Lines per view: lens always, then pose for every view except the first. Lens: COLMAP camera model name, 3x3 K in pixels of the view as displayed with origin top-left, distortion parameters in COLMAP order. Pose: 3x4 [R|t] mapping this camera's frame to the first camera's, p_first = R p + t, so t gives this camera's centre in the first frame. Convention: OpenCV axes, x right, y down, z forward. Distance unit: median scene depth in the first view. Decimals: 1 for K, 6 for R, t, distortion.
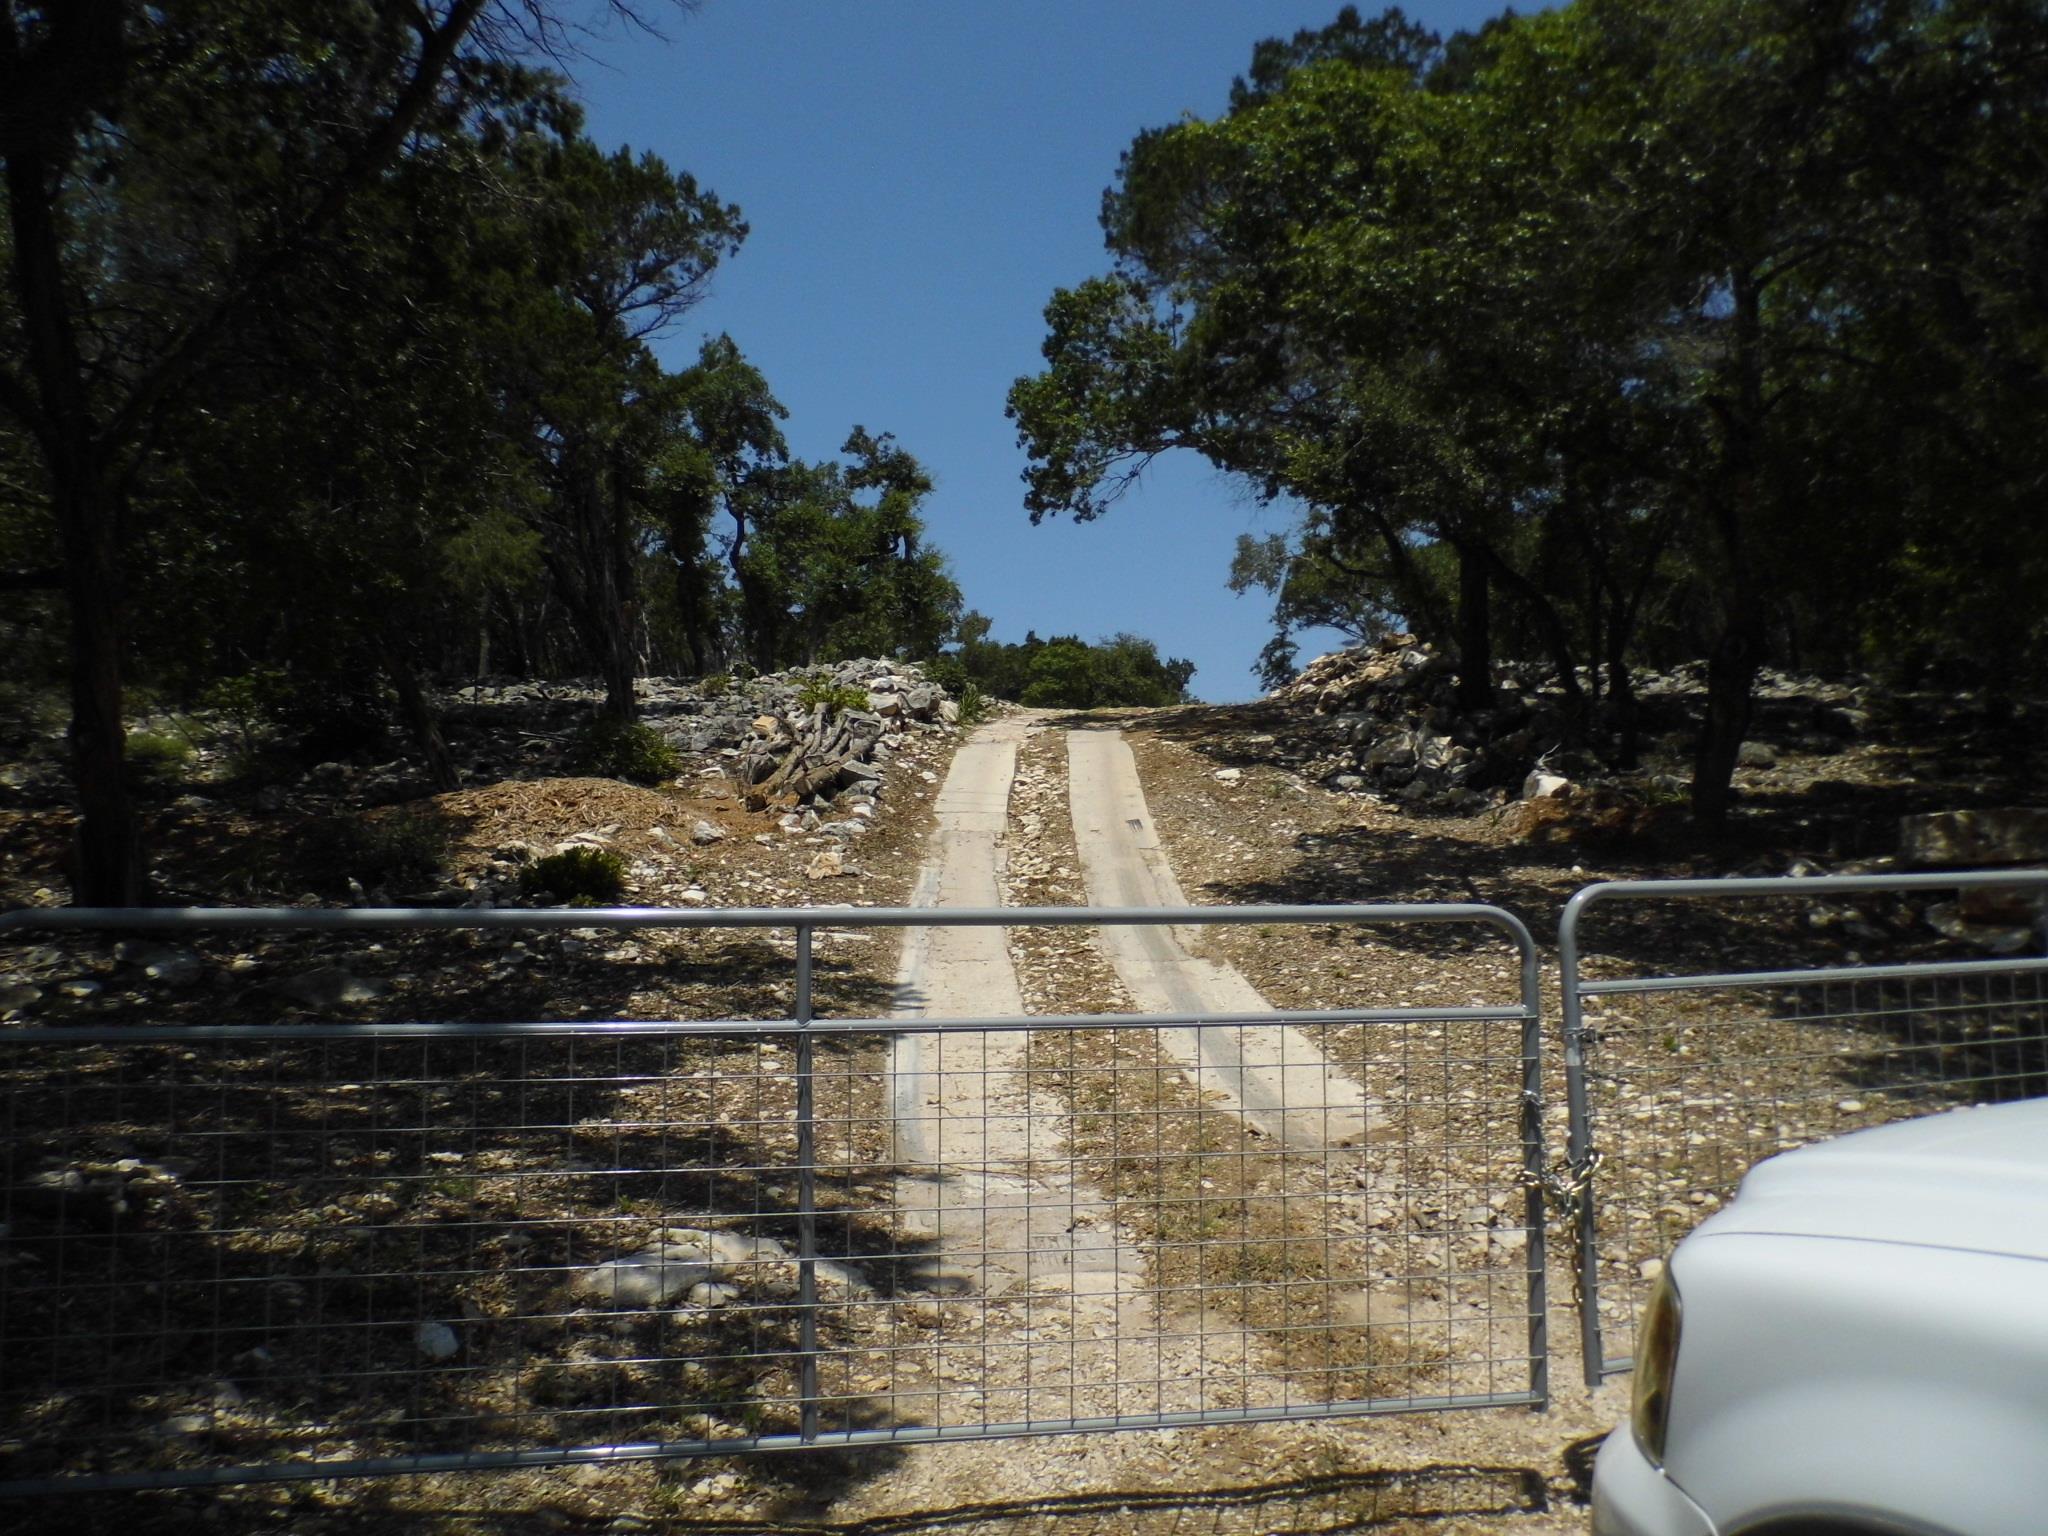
lens RADIAL K [[1519.9, 0, 1024.0], [0, 1519.9, 768.0], [0, 0, 1]] dist [-0.005667, -0.011894]
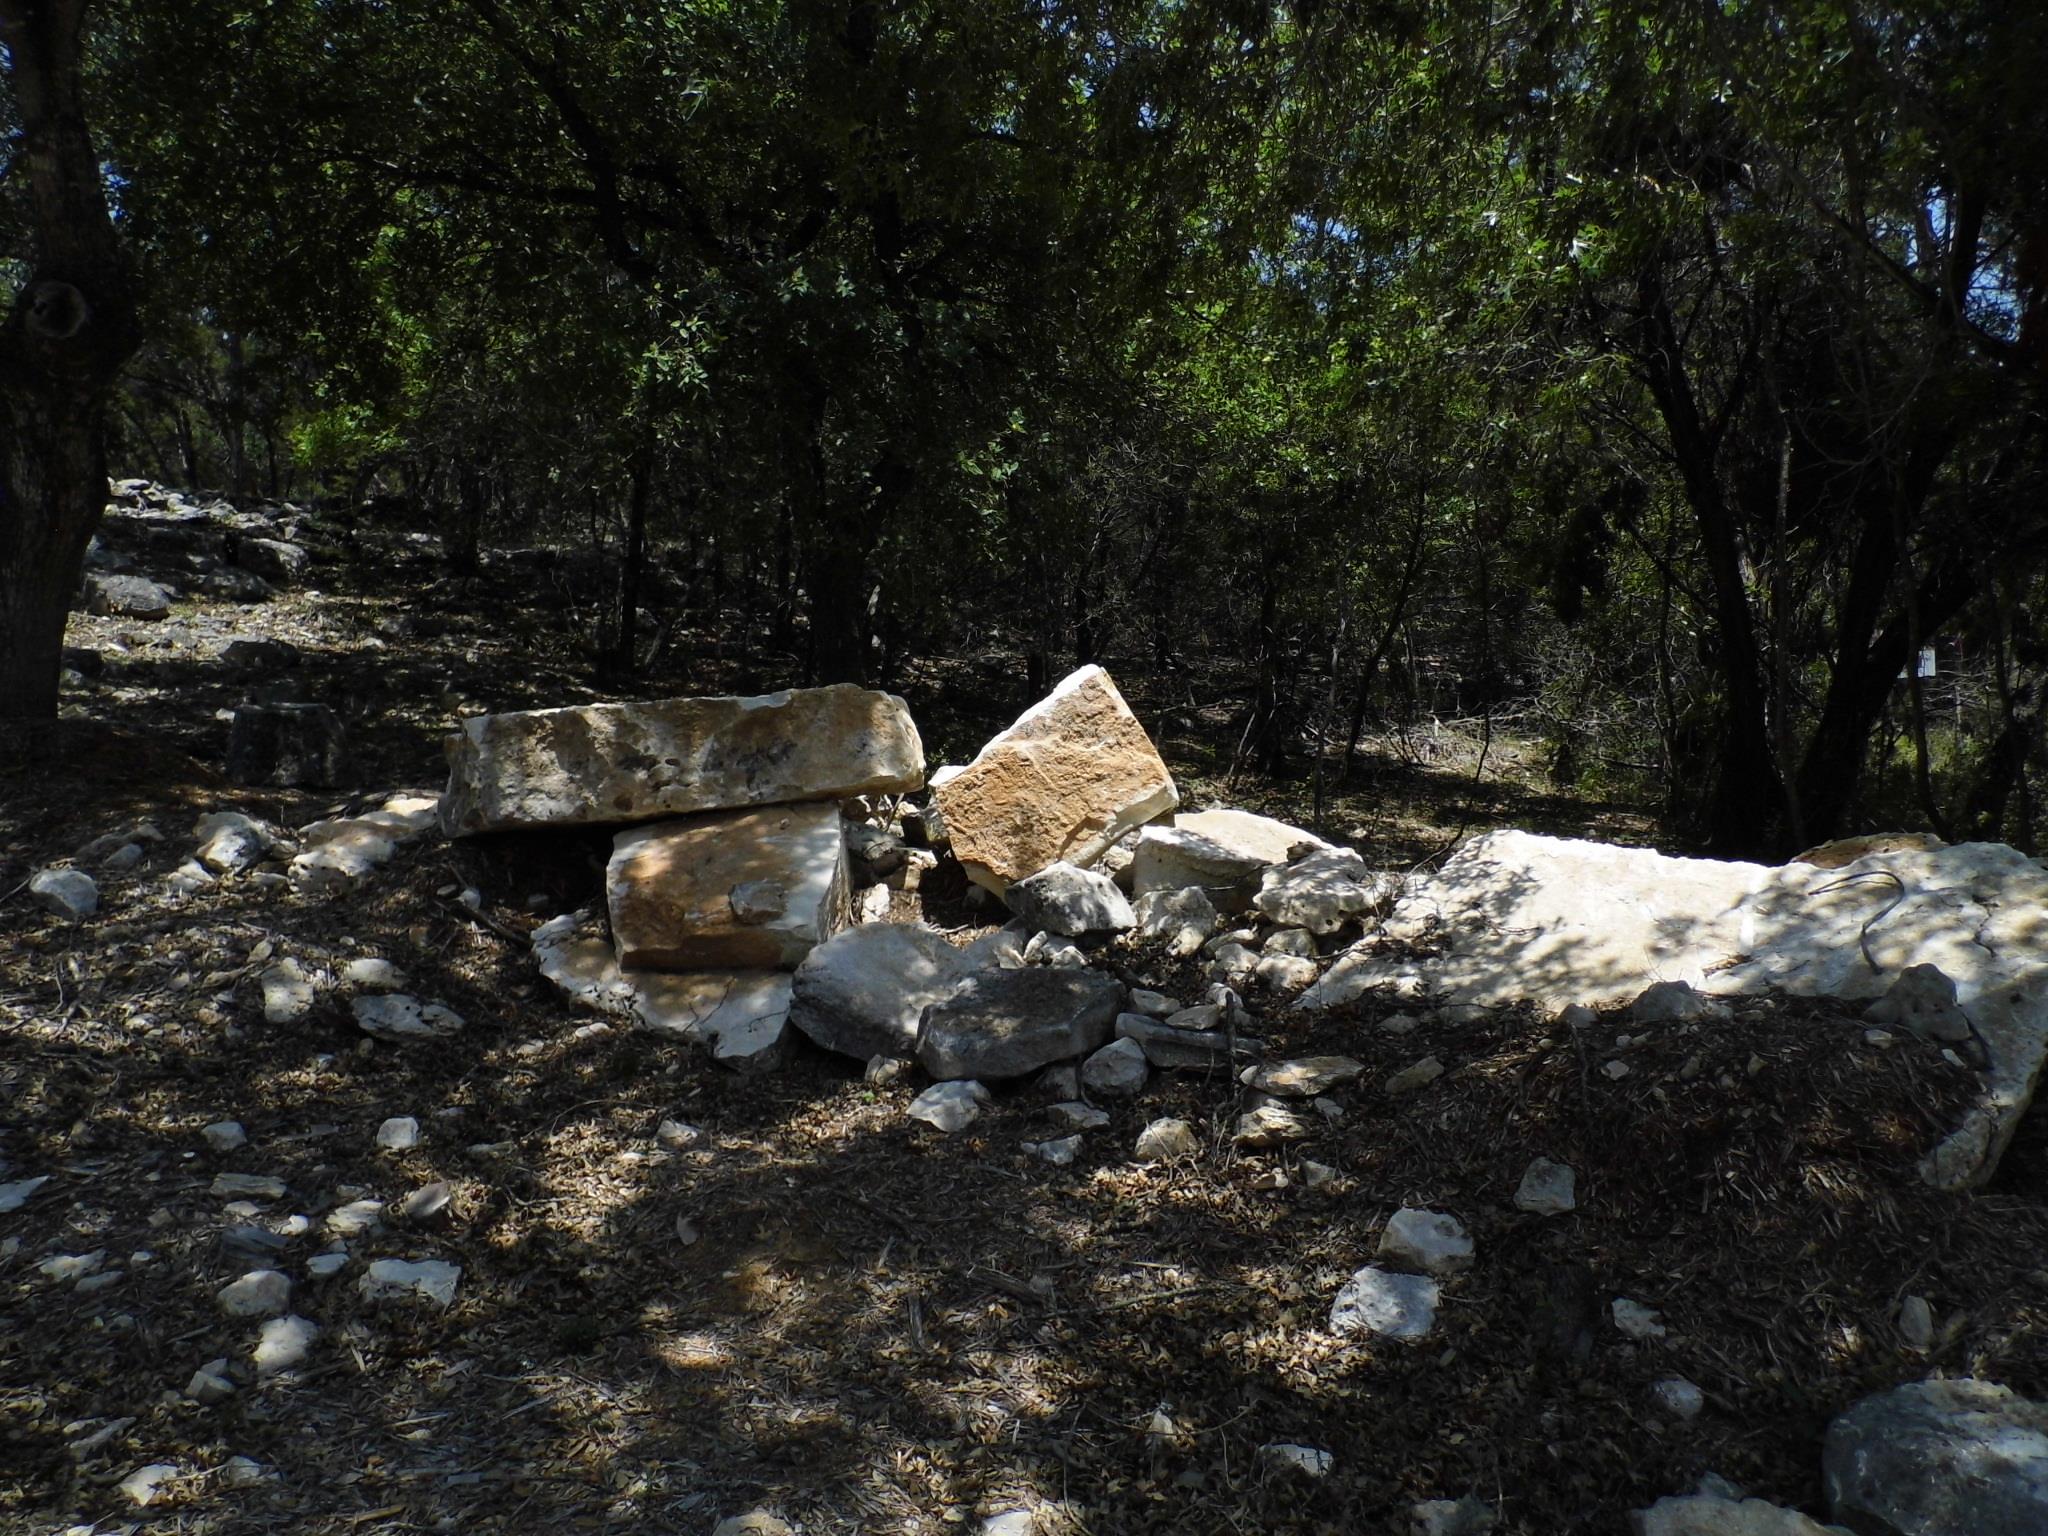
lens RADIAL K [[1519.9, 0, 1024.0], [0, 1519.9, 768.0], [0, 0, 1]] dist [-0.005667, -0.011894]
pose [[0.565320, -0.053133, 0.823159, 0.186323], [-0.019264, 0.996801, 0.077571, 0.005745], [-0.824647, -0.059710, 0.562488, 0.372743]]
